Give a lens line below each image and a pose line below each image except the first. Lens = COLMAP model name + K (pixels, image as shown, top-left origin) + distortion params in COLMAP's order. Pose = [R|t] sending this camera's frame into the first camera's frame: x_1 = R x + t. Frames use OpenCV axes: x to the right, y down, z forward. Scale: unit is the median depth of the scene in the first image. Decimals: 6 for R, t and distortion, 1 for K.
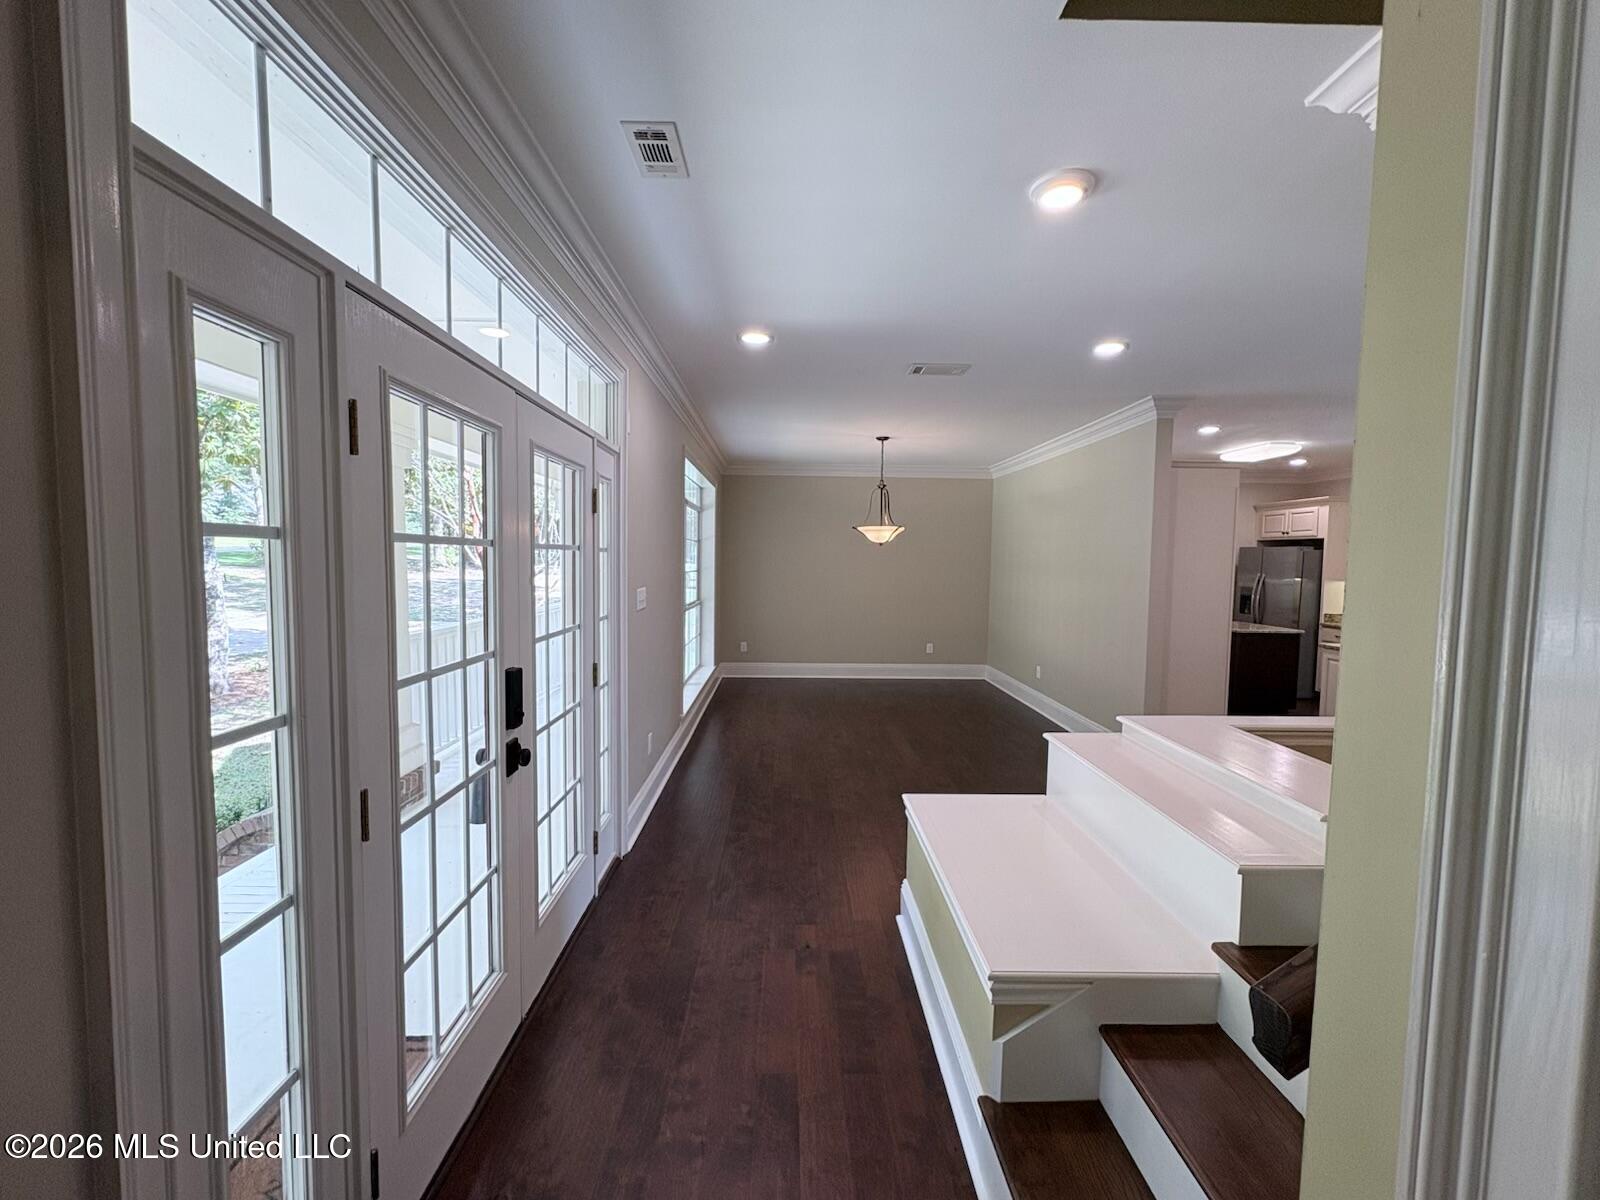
lens RADIAL K [[641.2, 0, 789.1], [0, 641.2, 598.9], [0, 0, 1]] dist [0.001628, -0.000046]
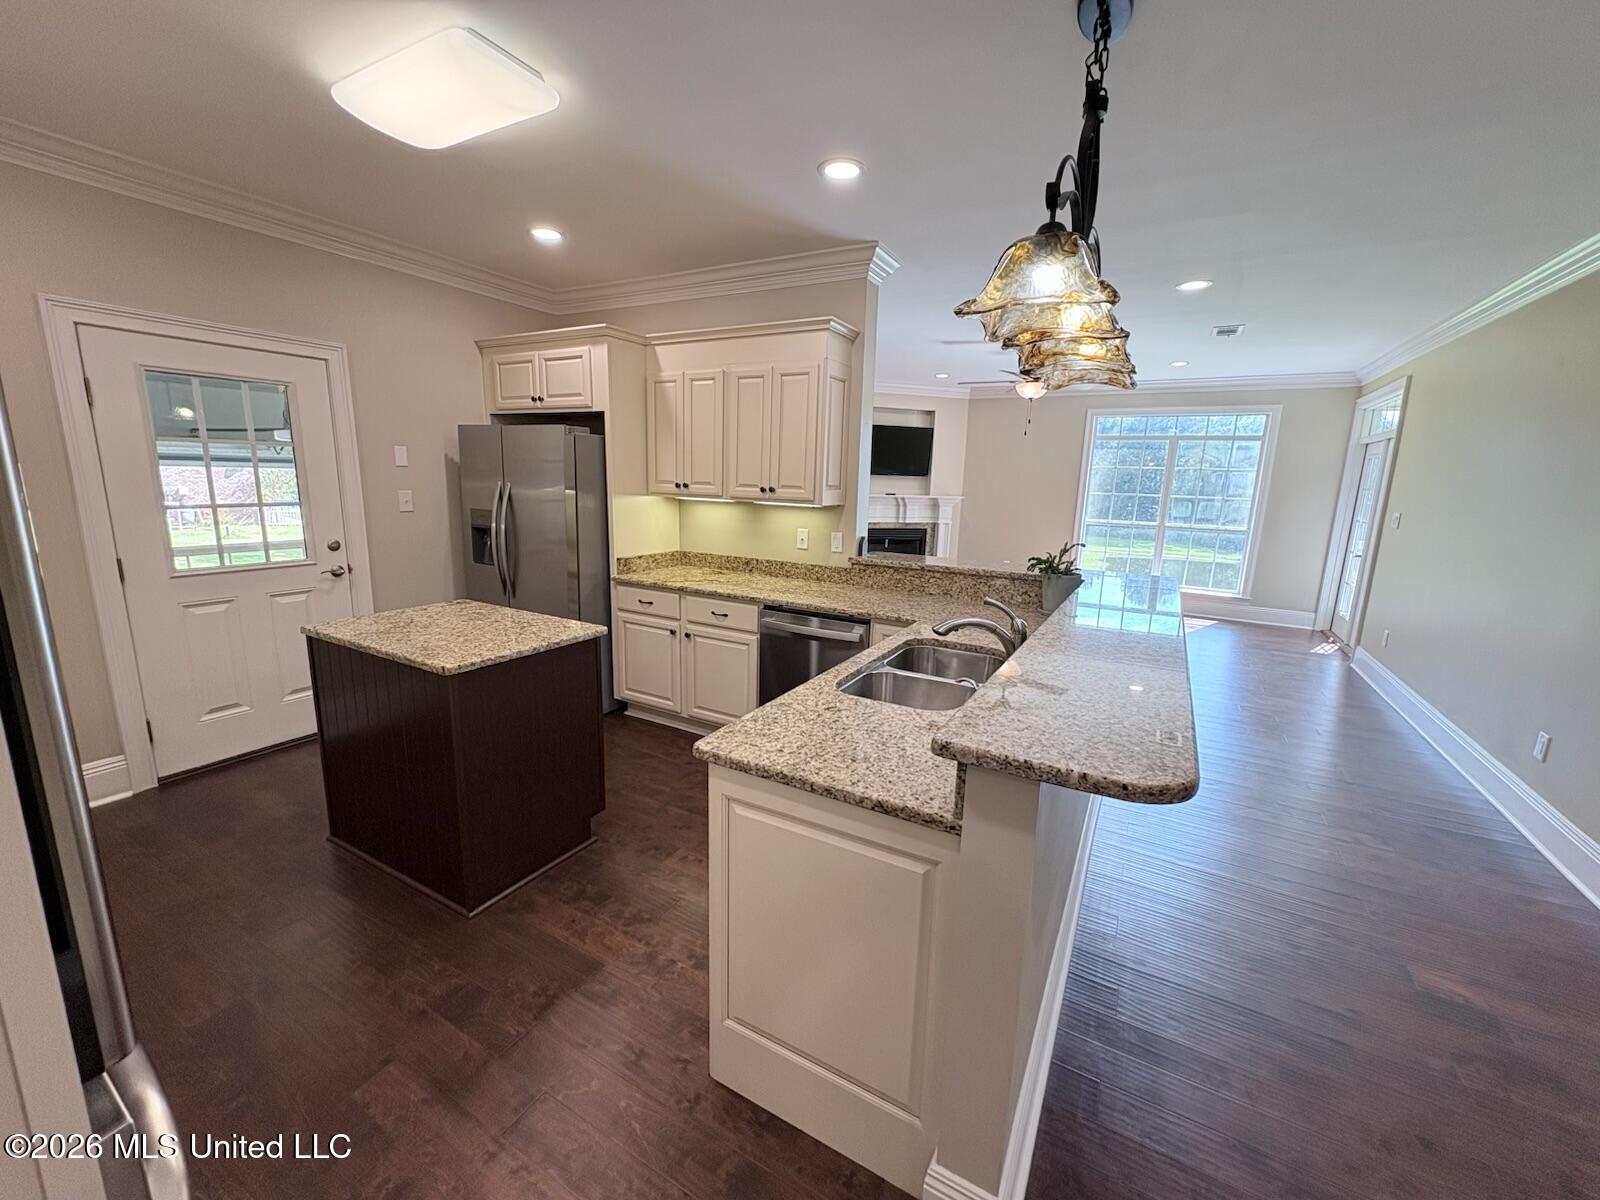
lens RADIAL K [[641.2, 0, 797.8], [0, 641.2, 599.9], [0, 0, 1]] dist [0.001628, -0.000046]
pose [[0.493398, -0.168668, 0.853294, 0.423321], [0.026740, 0.983496, 0.178942, -0.031811], [-0.869393, -0.065472, 0.489765, 0.573196]]
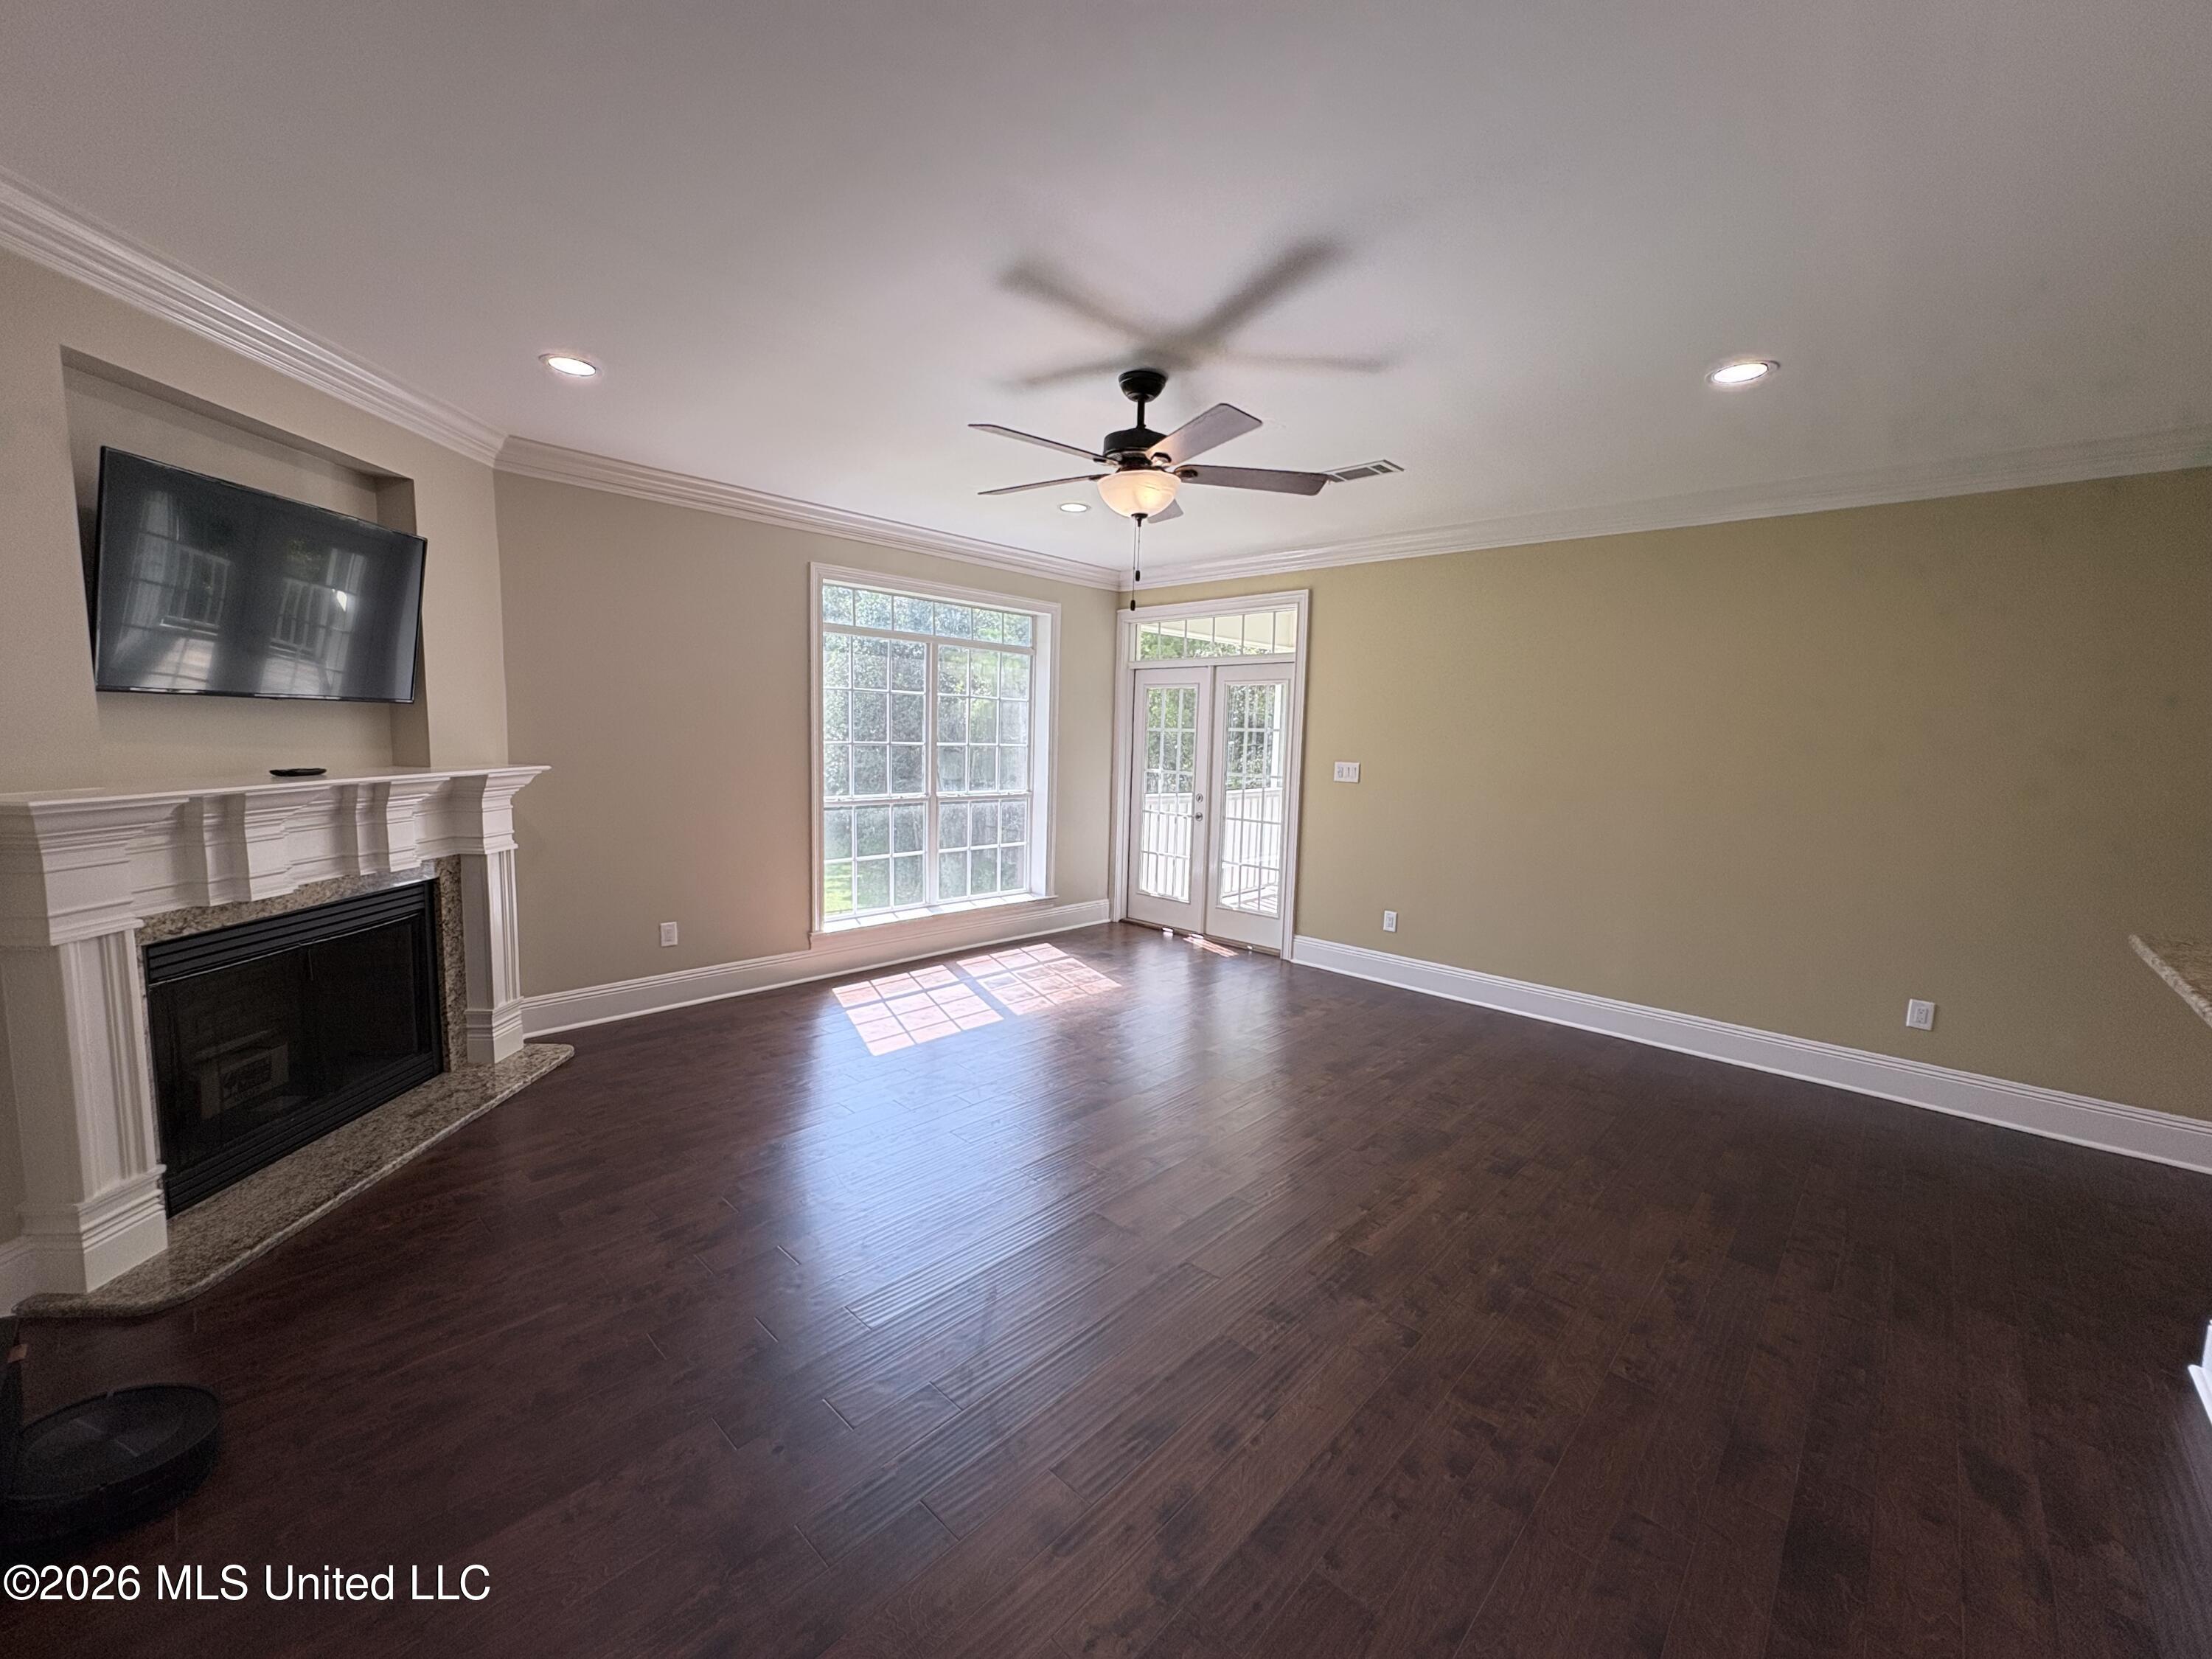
lens RADIAL K [[886.5, 0, 1103.9], [0, 886.5, 836.4], [0, 0, 1]] dist [0.001628, -0.000046]
pose [[-0.730954, -0.111670, 0.673228, 0.641749], [0.002586, 0.986060, 0.166367, -0.037009], [-0.682422, 0.123348, -0.720476, 0.759141]]
